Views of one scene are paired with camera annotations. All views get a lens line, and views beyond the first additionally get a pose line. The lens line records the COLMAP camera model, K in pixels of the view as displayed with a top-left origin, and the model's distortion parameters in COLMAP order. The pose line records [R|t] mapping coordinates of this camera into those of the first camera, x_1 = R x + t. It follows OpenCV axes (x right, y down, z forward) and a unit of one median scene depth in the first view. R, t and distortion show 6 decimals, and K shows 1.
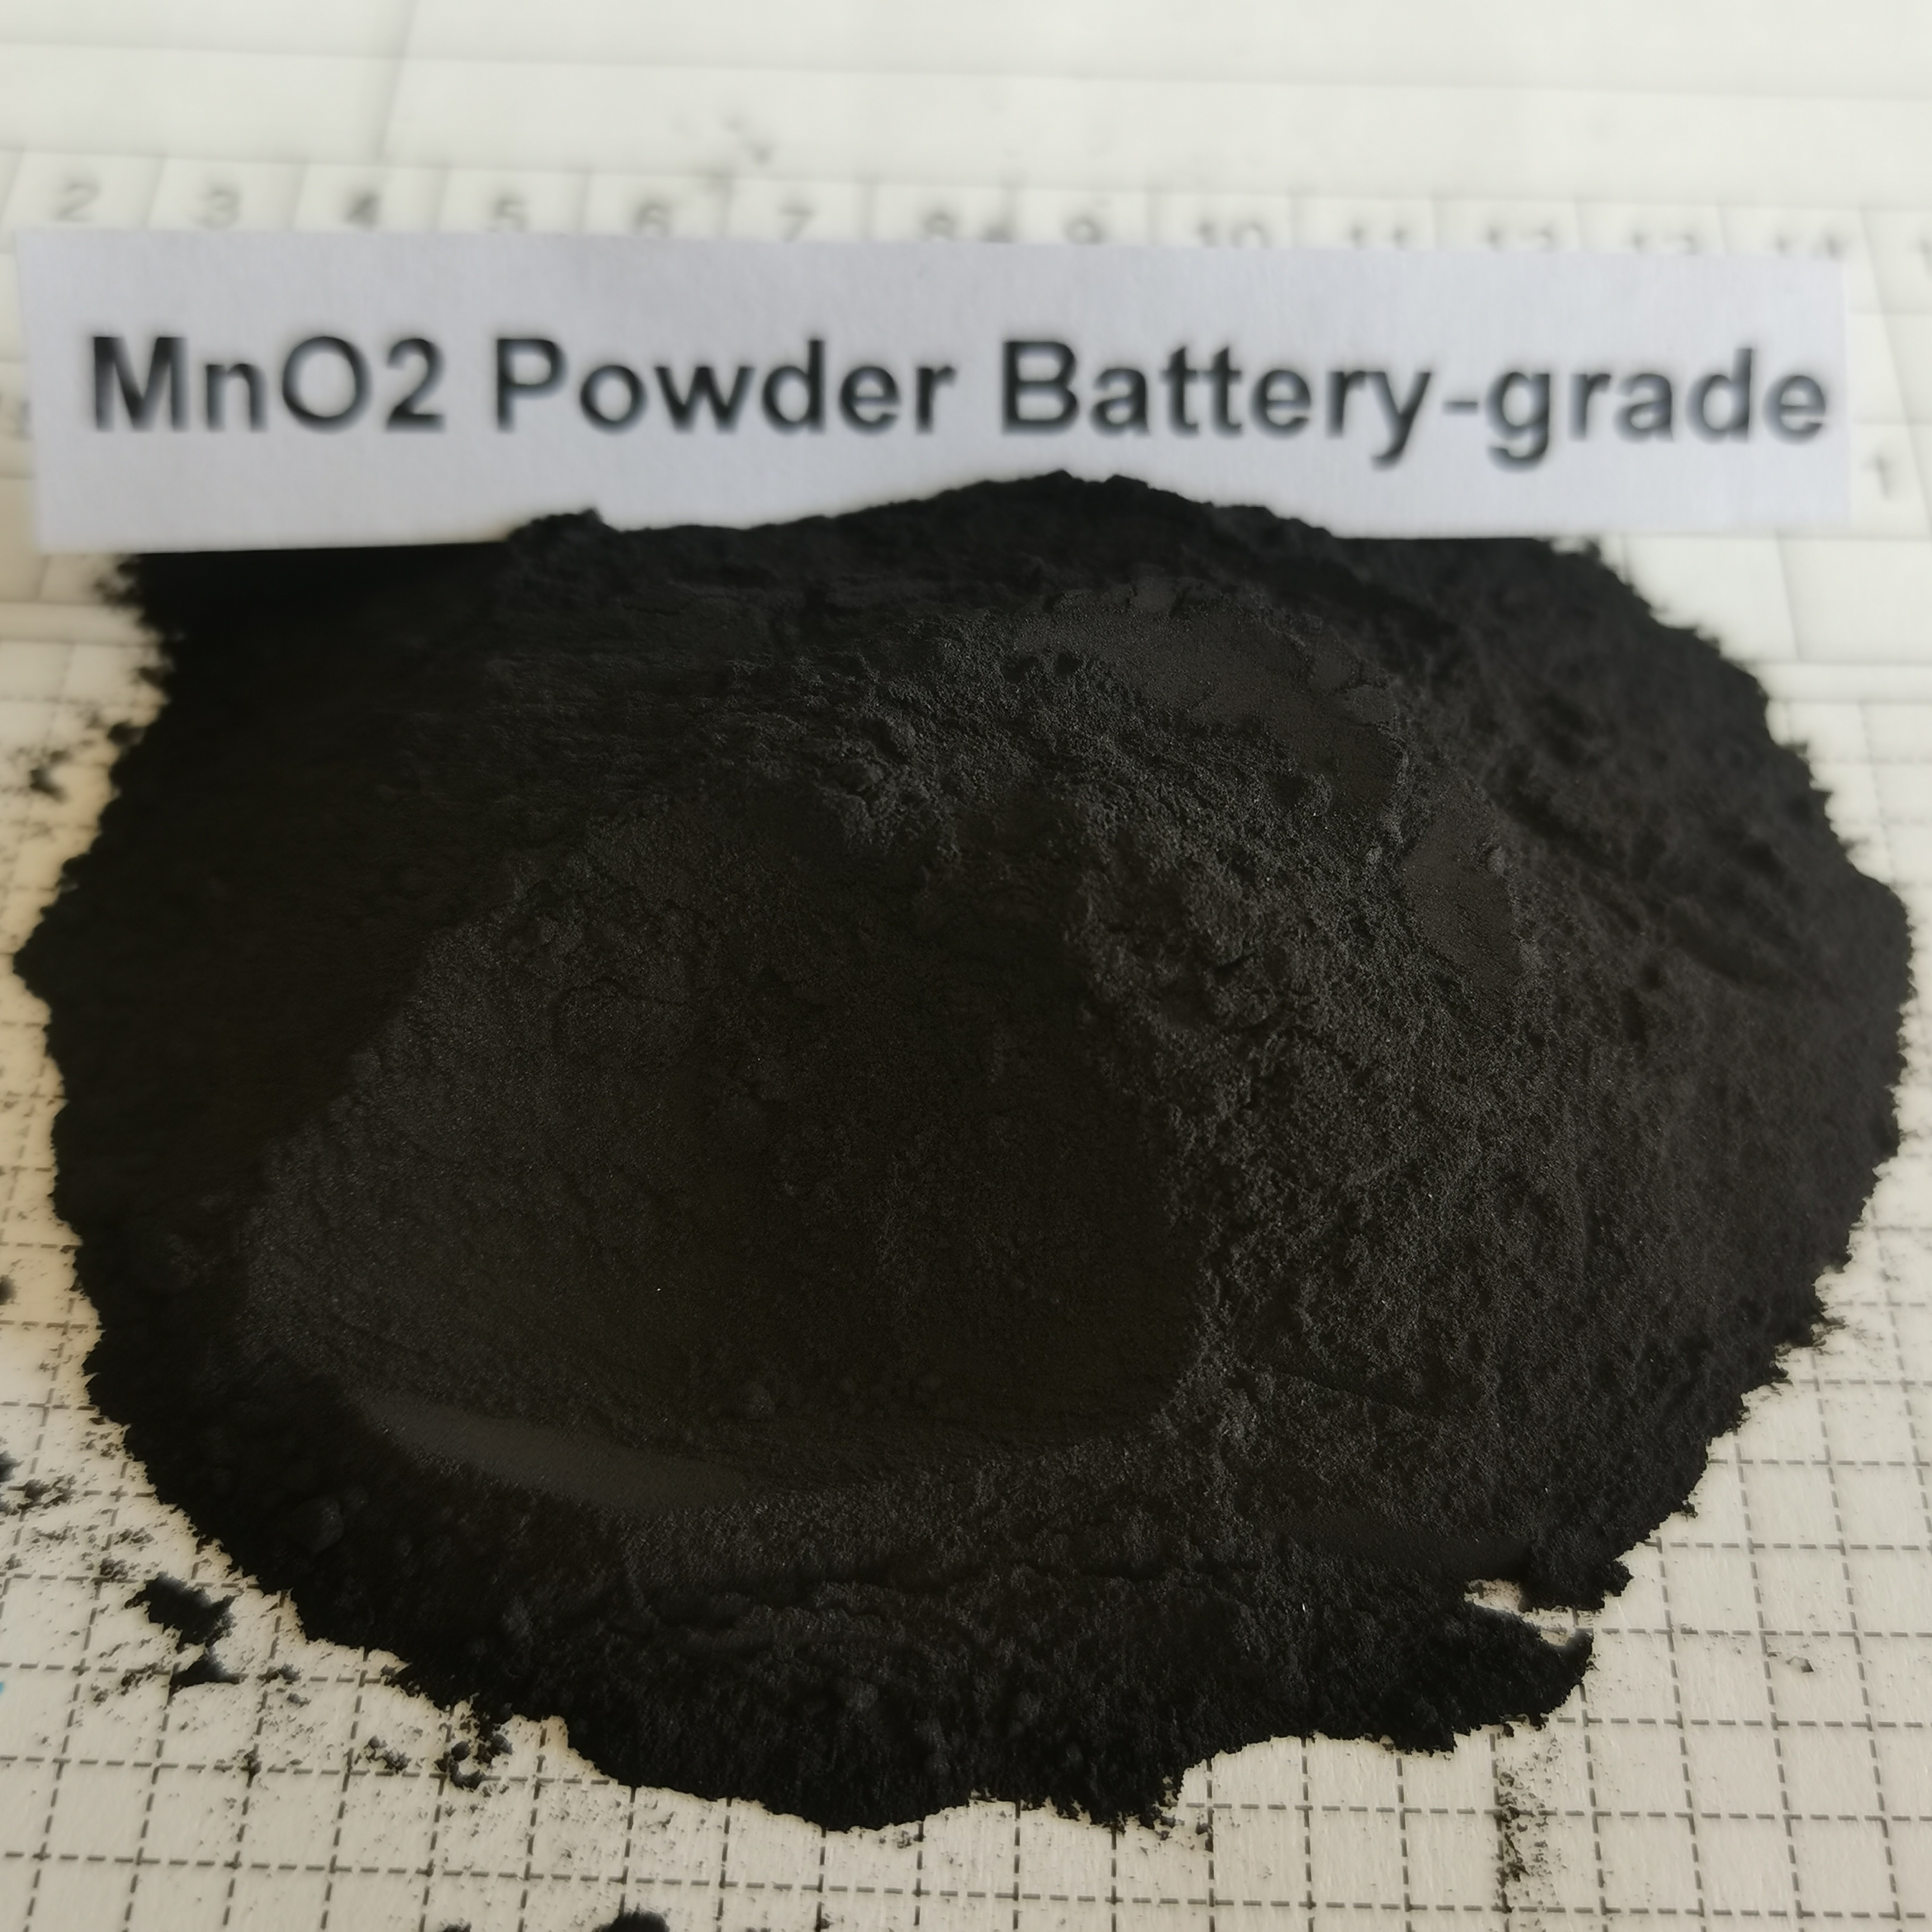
lens RADIAL K [[2811.5, 0, 974.7], [0, 2811.5, 952.8], [0, 0, 1]] dist [-0.070878, 0.000000]
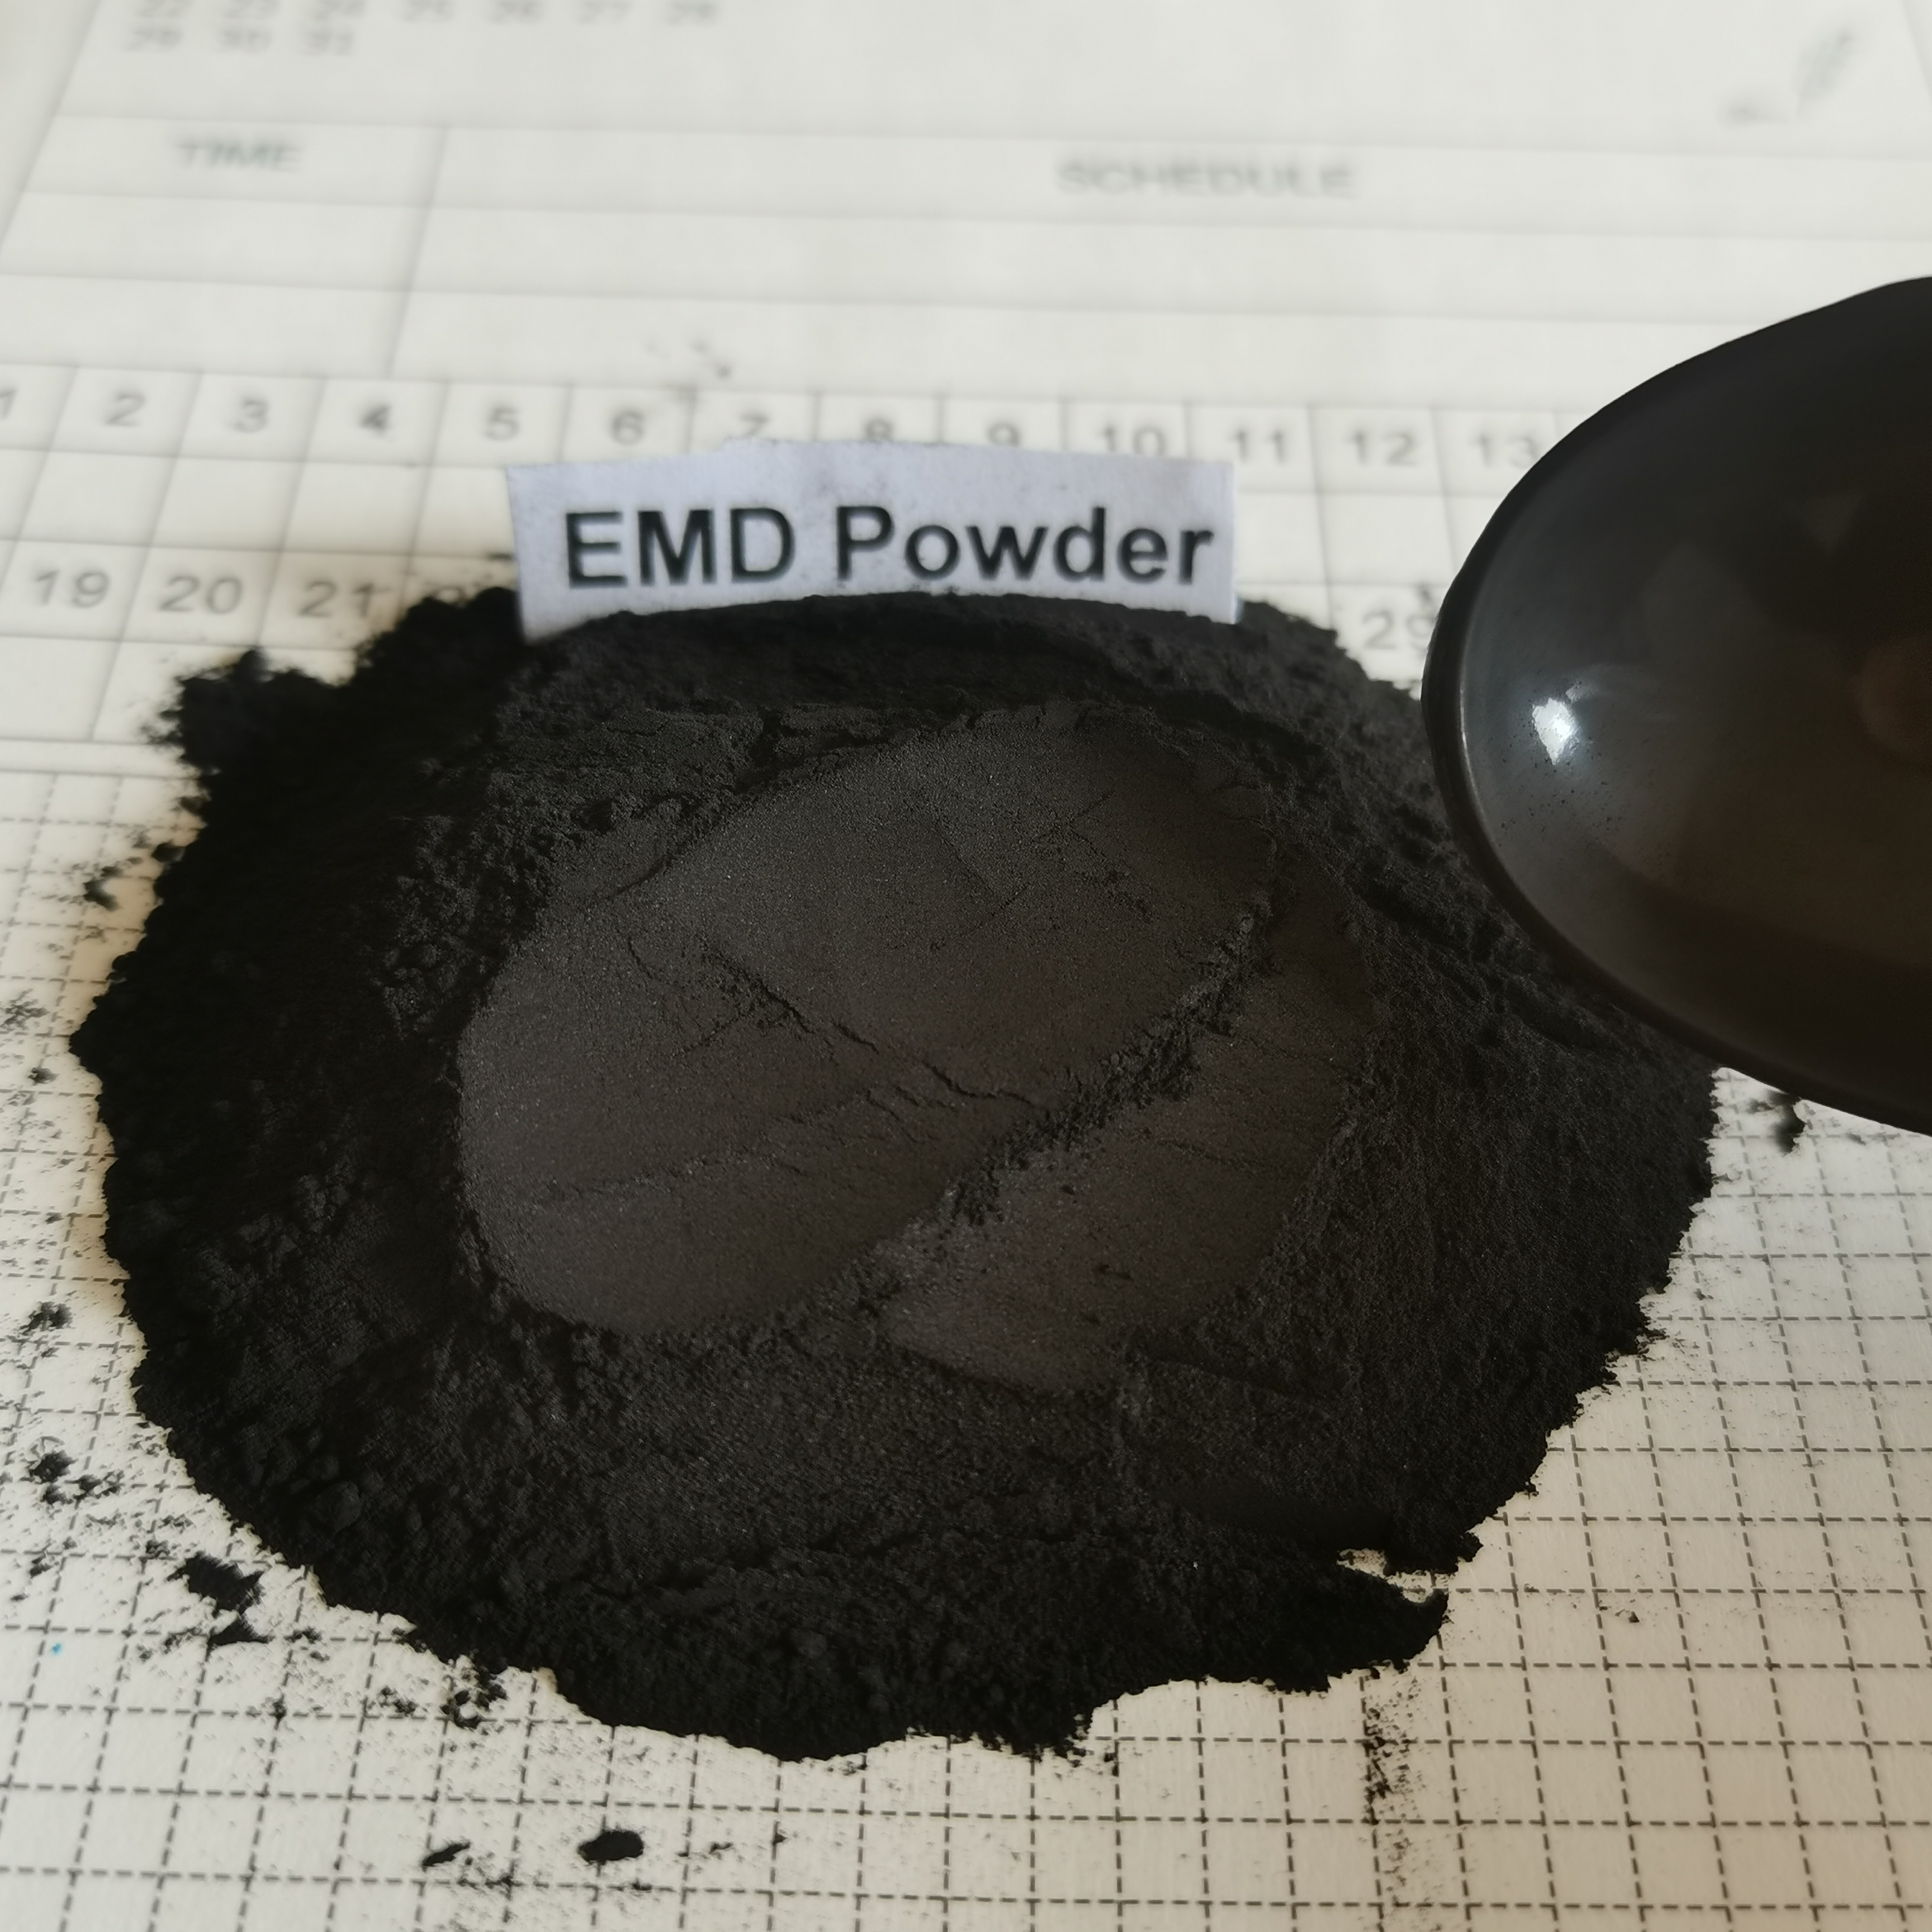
lens RADIAL K [[2811.5, 0, 984.4], [0, 2811.5, 921.4], [0, 0, 1]] dist [-0.070878, 0.000000]
pose [[0.999737, -0.004869, 0.022398, 0.005671], [0.007299, 0.993937, -0.109706, 0.092304], [-0.021728, 0.109841, 0.993712, -0.170222]]
